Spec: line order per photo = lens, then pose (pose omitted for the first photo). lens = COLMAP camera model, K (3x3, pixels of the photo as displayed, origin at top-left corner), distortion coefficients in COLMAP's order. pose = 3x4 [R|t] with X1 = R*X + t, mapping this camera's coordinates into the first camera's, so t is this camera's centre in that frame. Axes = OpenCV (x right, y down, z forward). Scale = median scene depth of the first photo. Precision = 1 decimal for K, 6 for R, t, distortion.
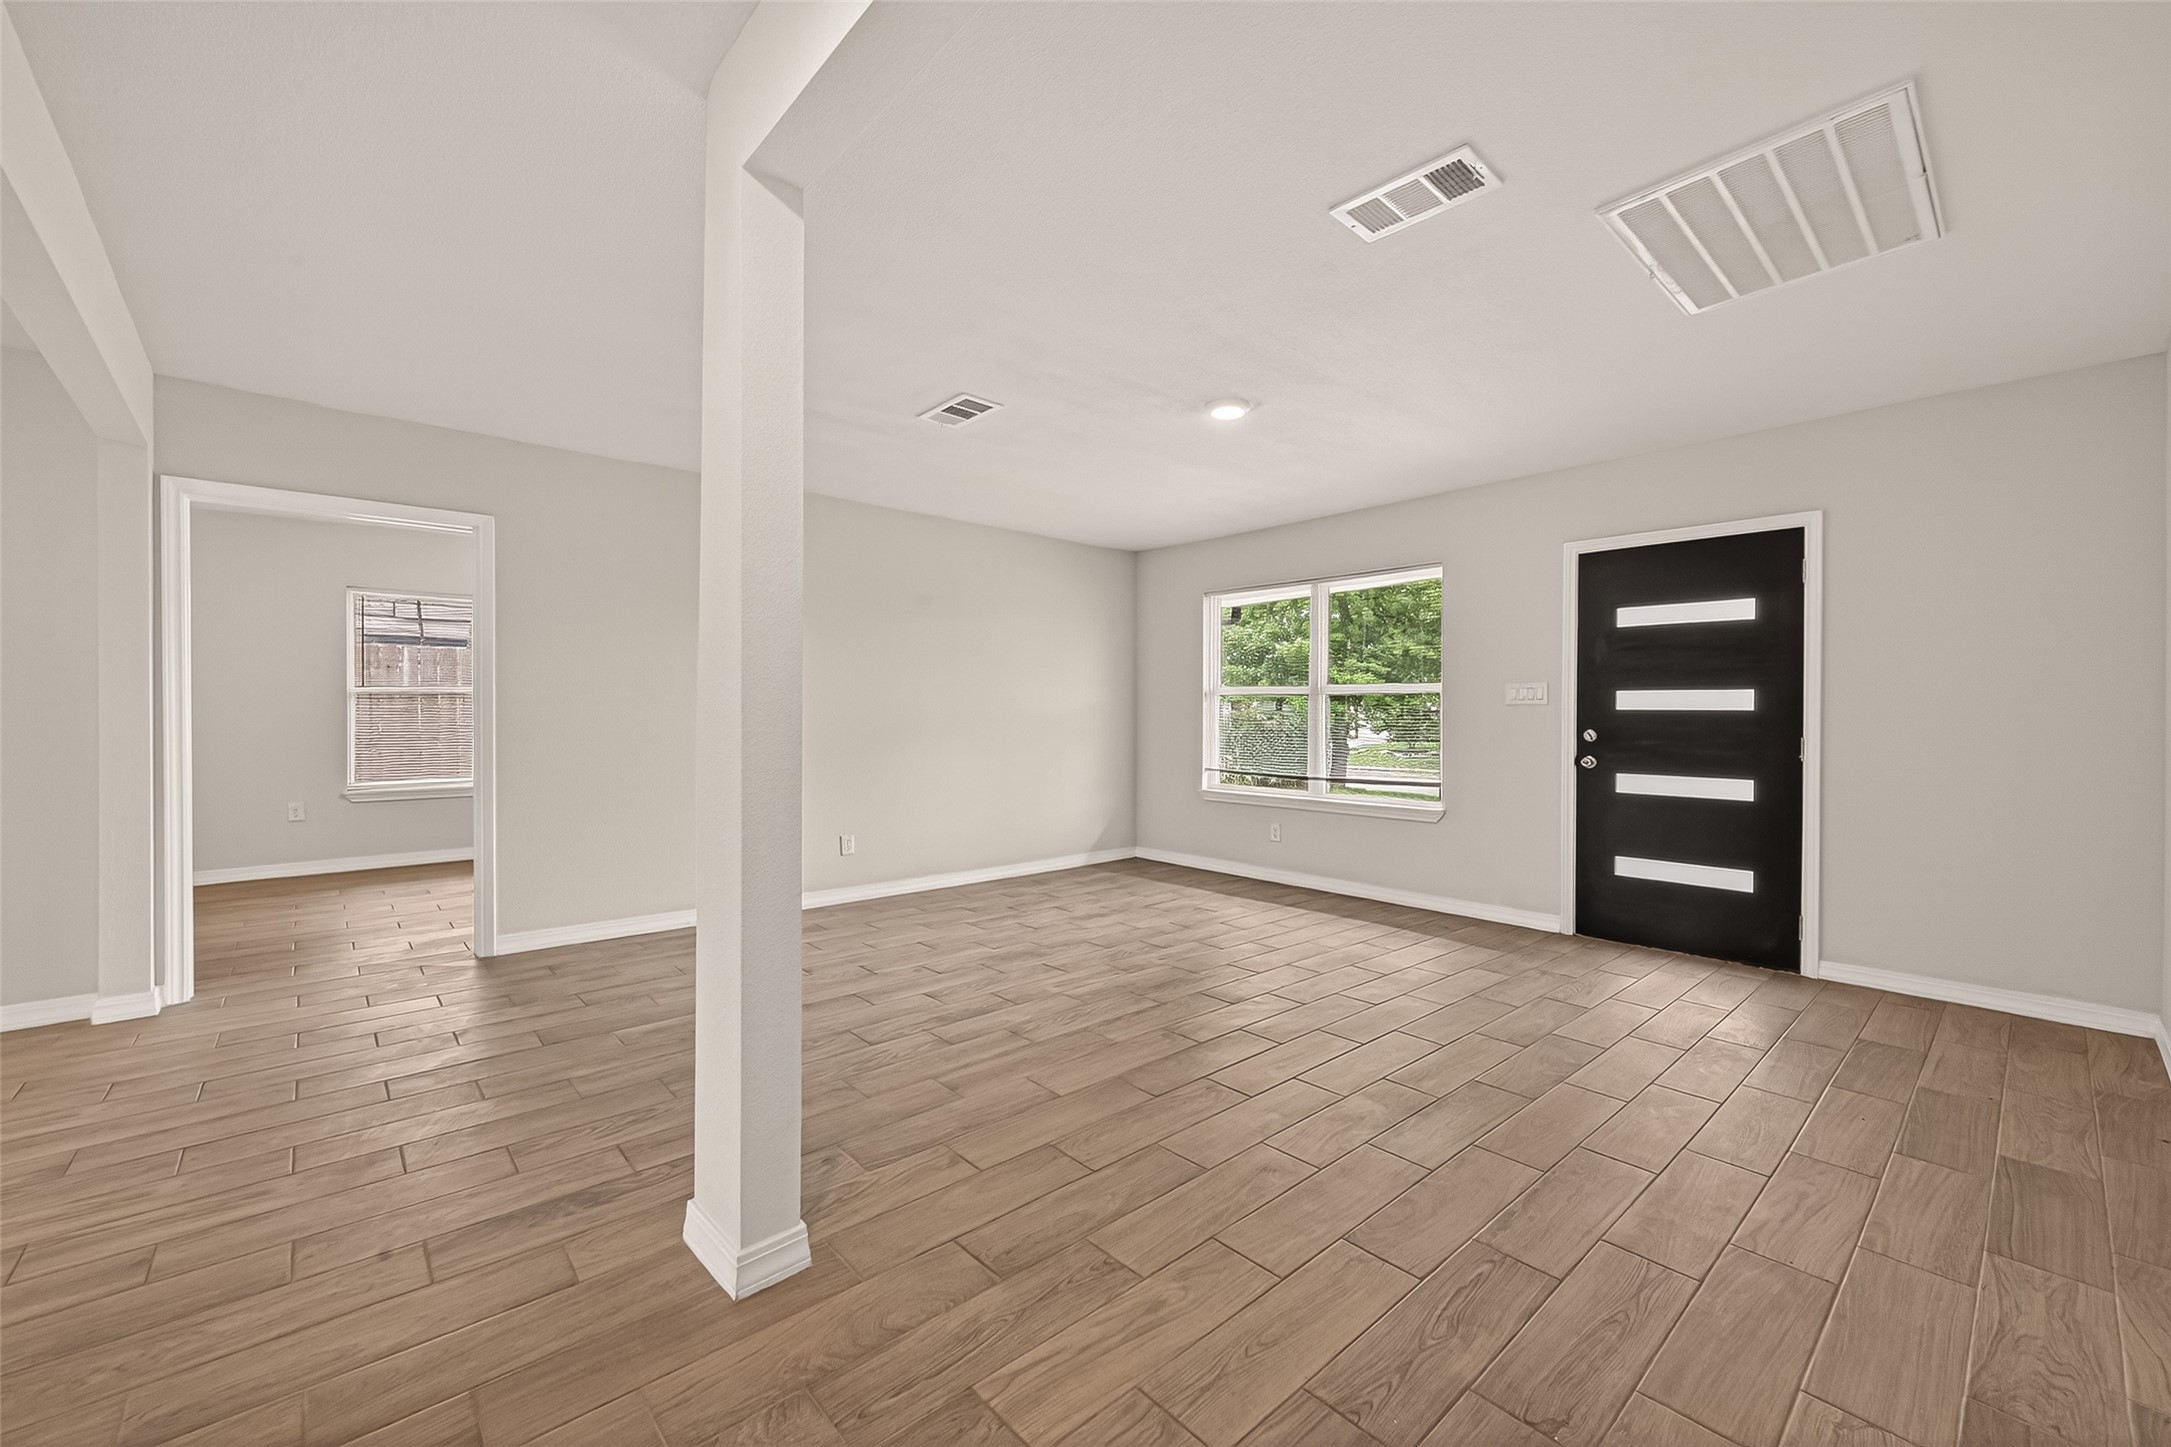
lens RADIAL K [[862.0, 0, 1116.3], [0, 862.0, 722.6], [0, 0, 1]] dist [0.001097, 0.000141]
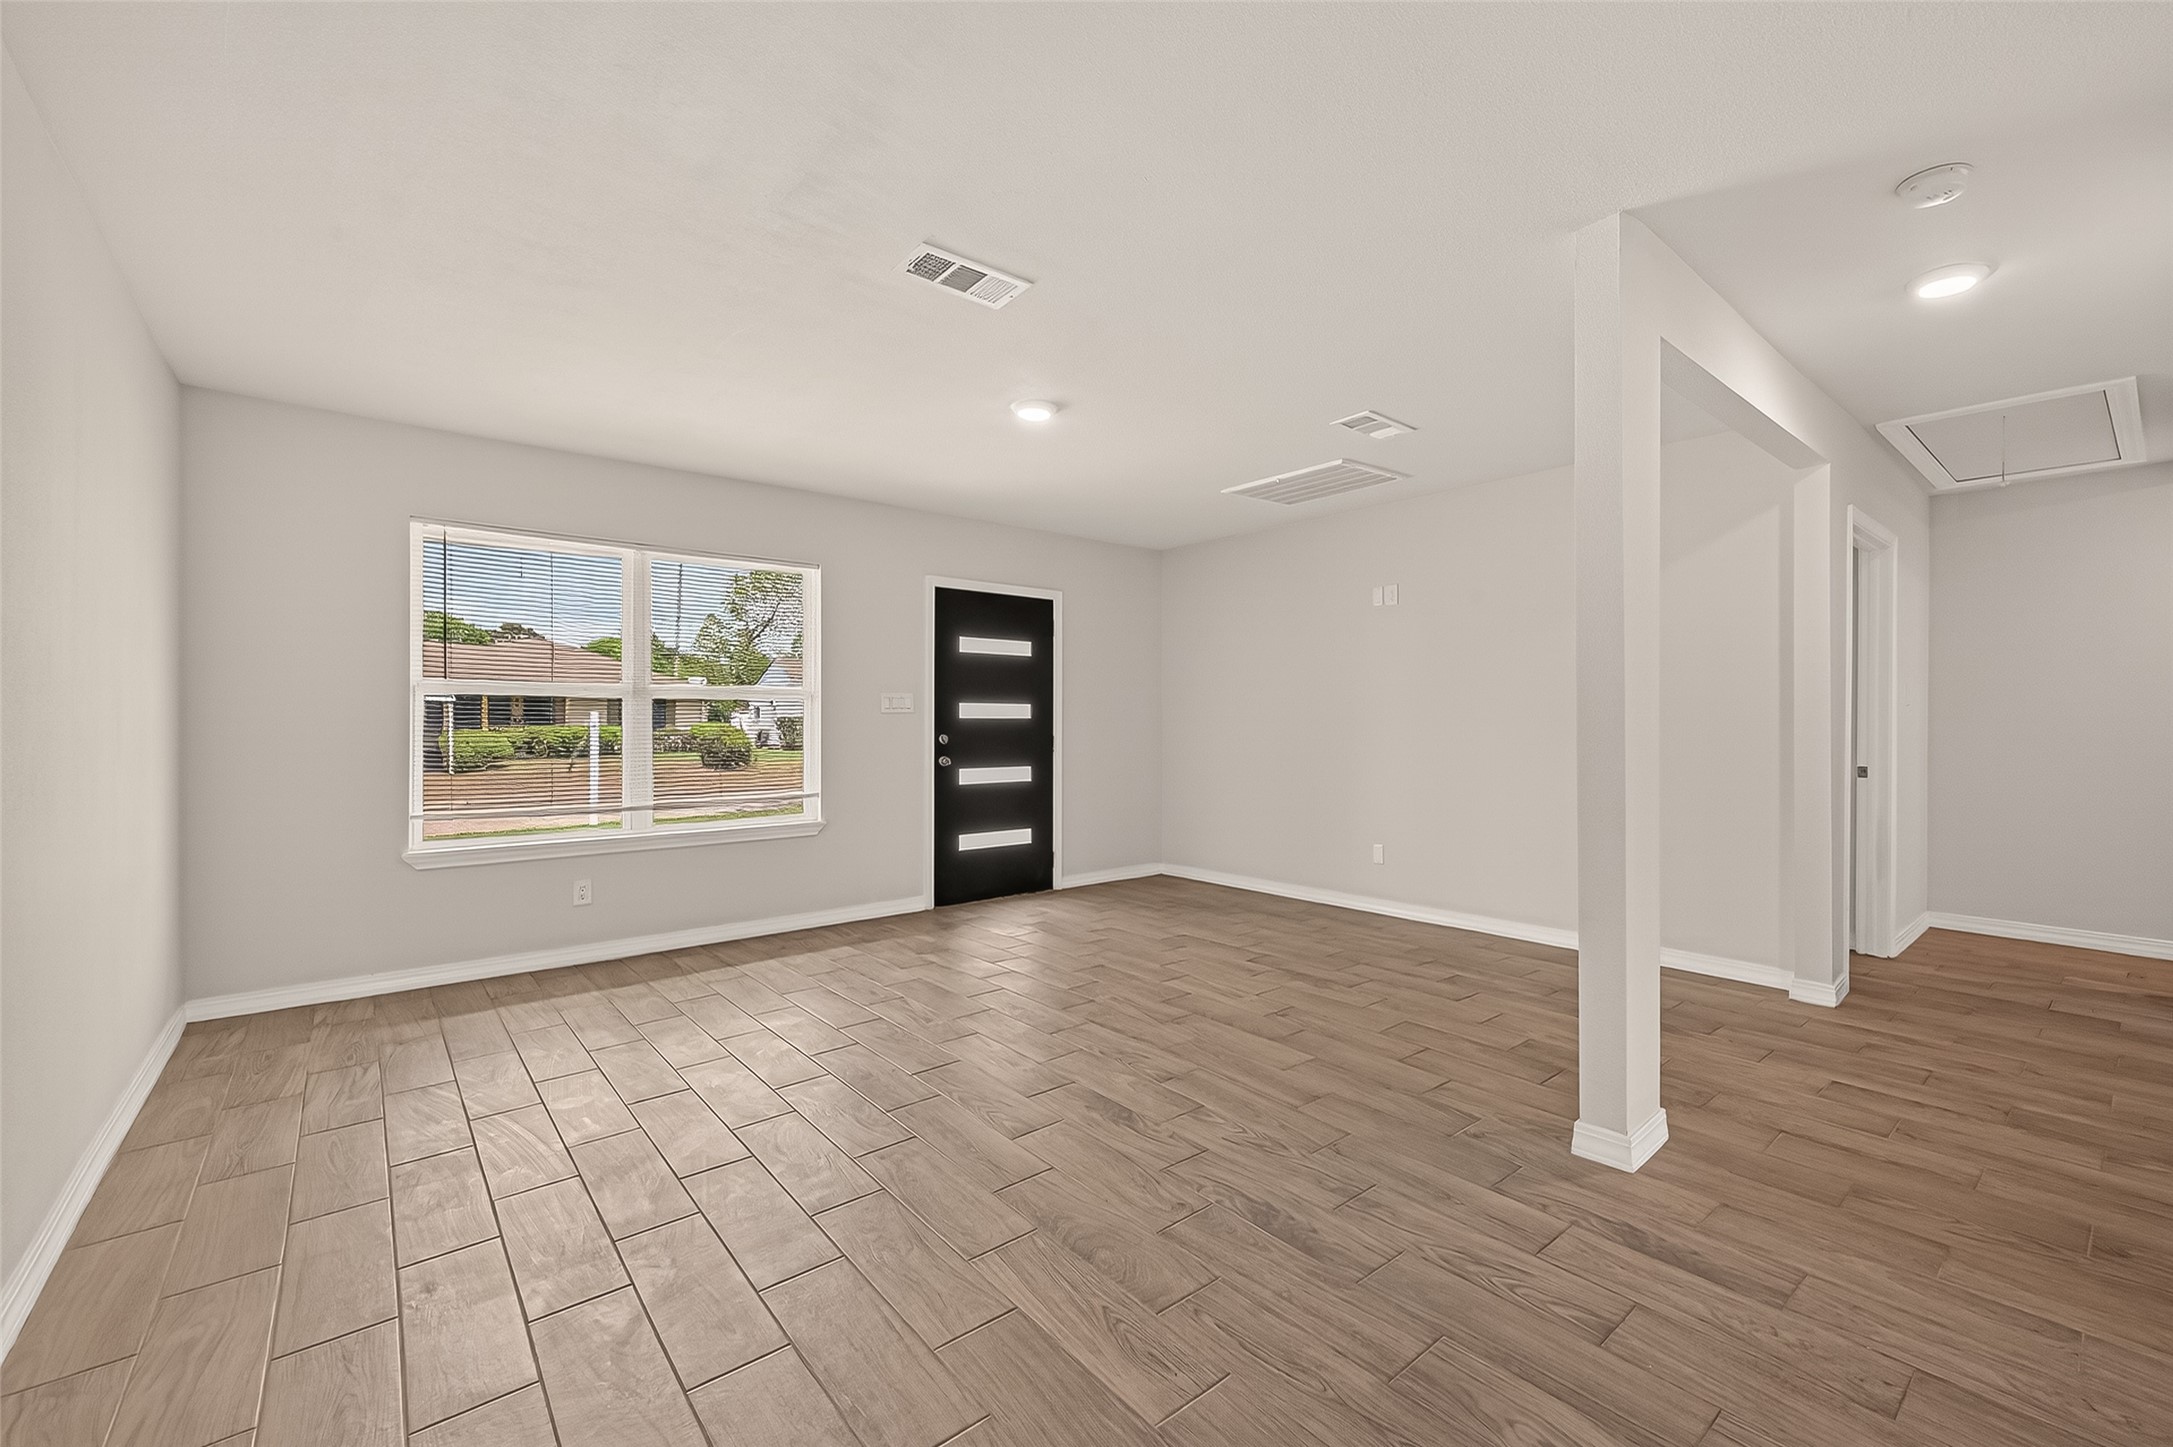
lens RADIAL K [[910.4, 0, 1176.0], [0, 910.4, 724.8], [0, 0, 1]] dist [-0.000292, 0.000070]
pose [[0.009186, -0.008041, 0.999925, -0.877542], [0.012162, 0.999895, 0.007929, -0.014003], [-0.999884, 0.012088, 0.009283, 0.807997]]
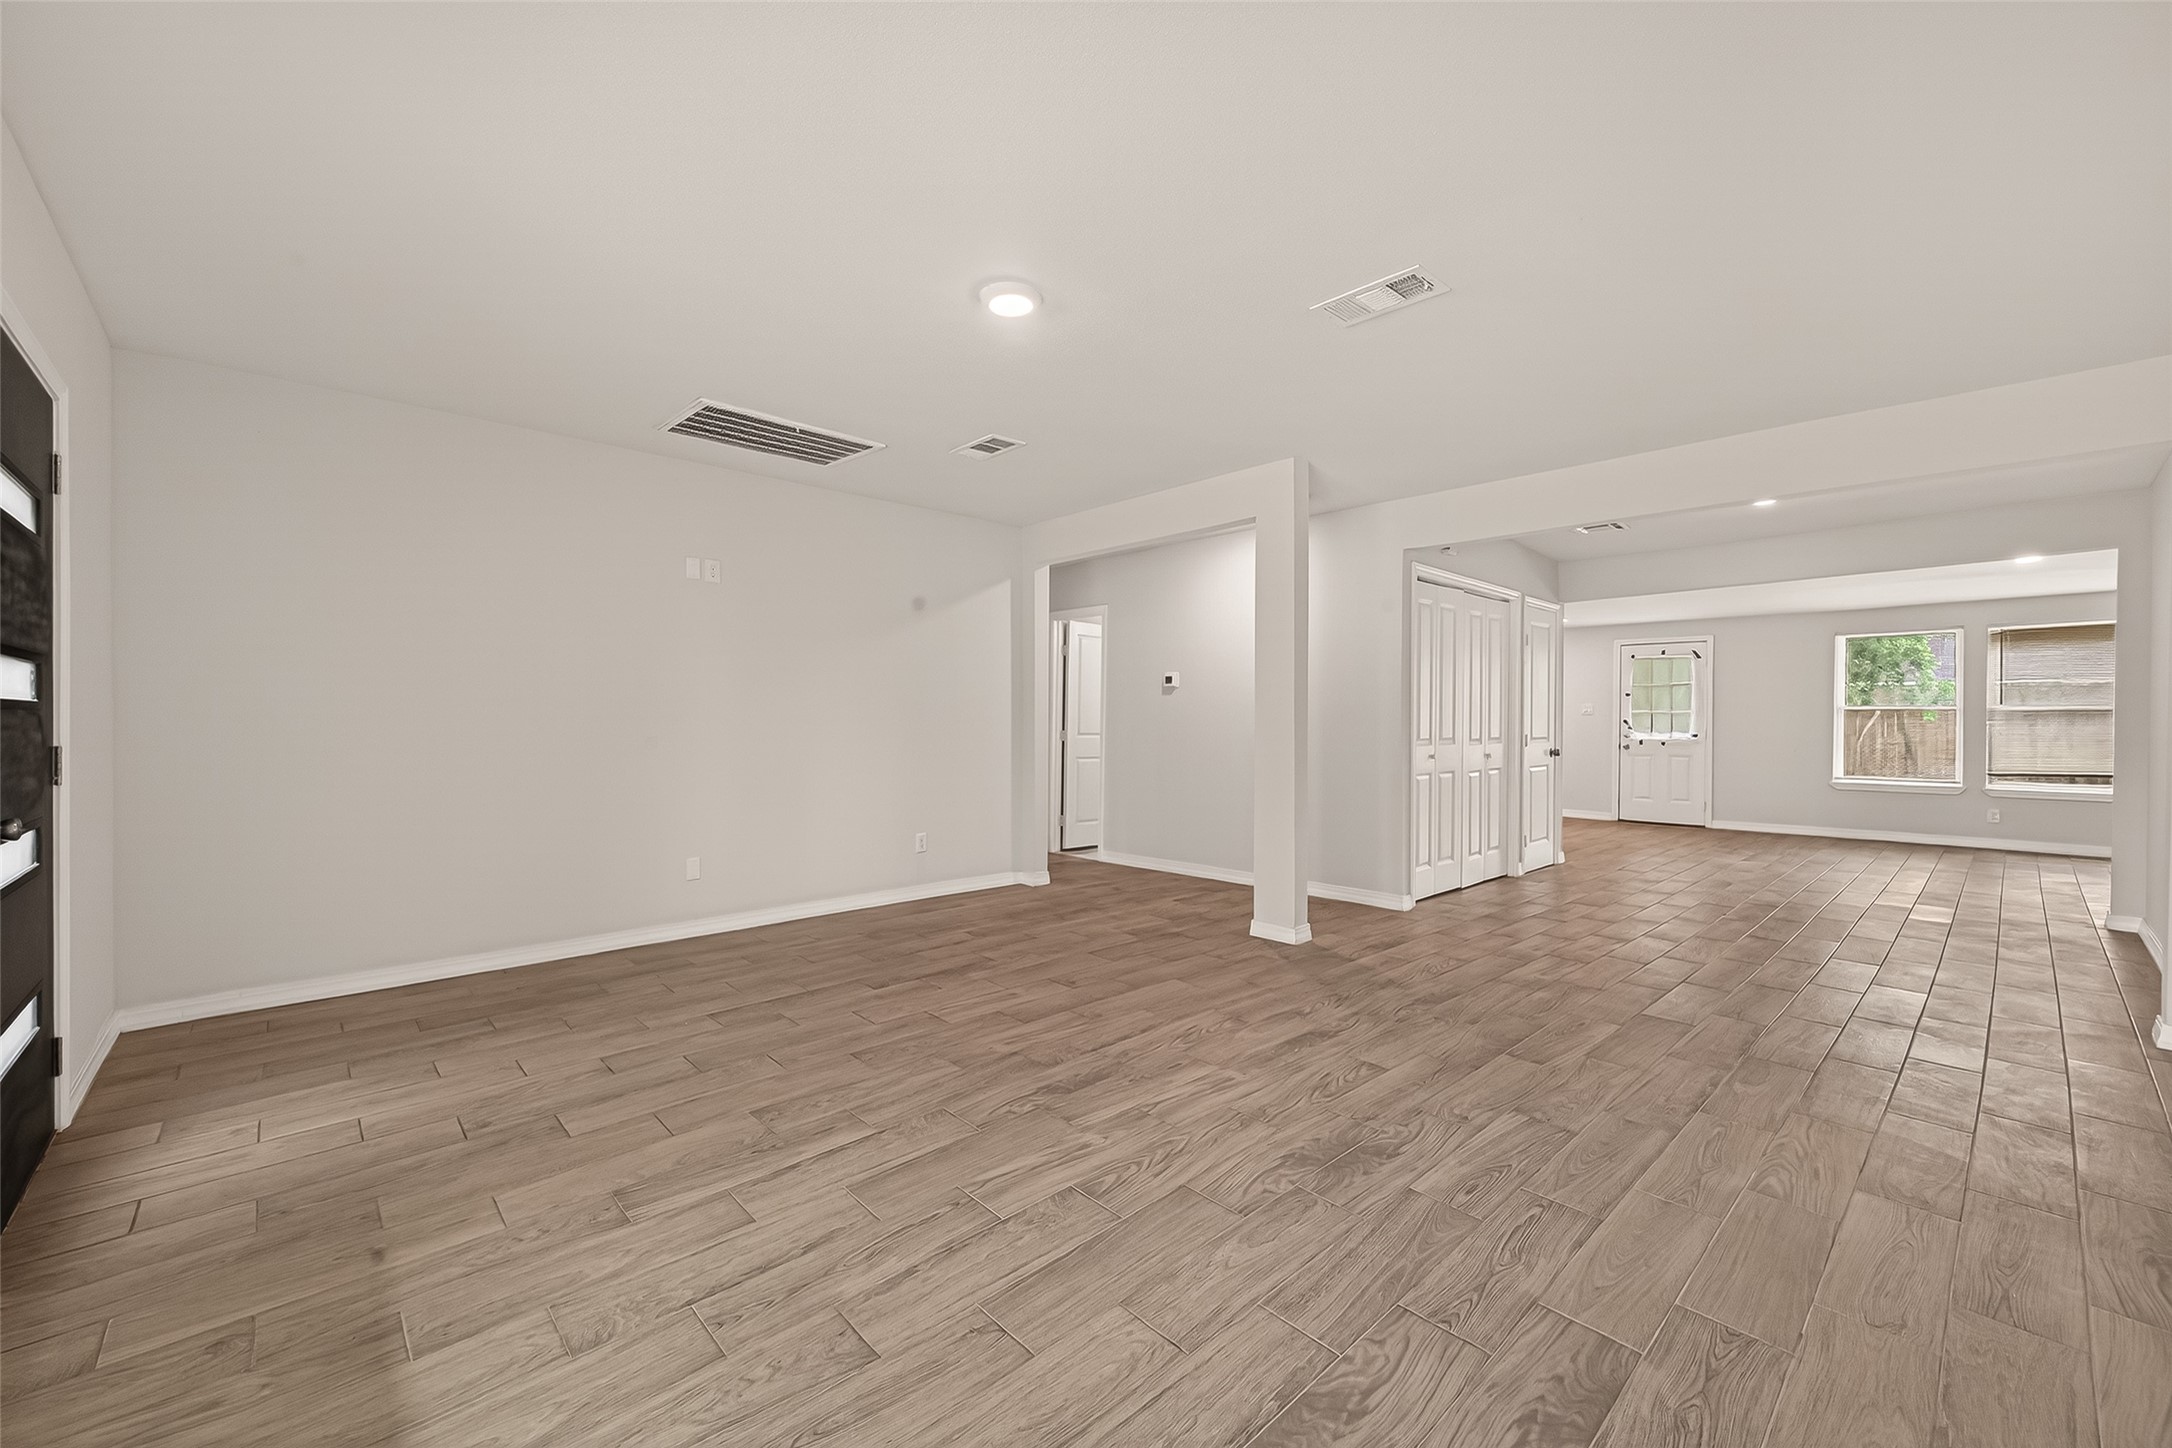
lens RADIAL K [[826.9, 0, 1081.7], [0, 826.9, 728.6], [0, 0, 1]] dist [0.002110, 0.000031]
pose [[-0.999763, -0.009014, 0.019819, 0.049820], [-0.008503, 0.999633, 0.025715, -0.021548], [-0.020043, 0.025540, -0.999473, 1.664966]]
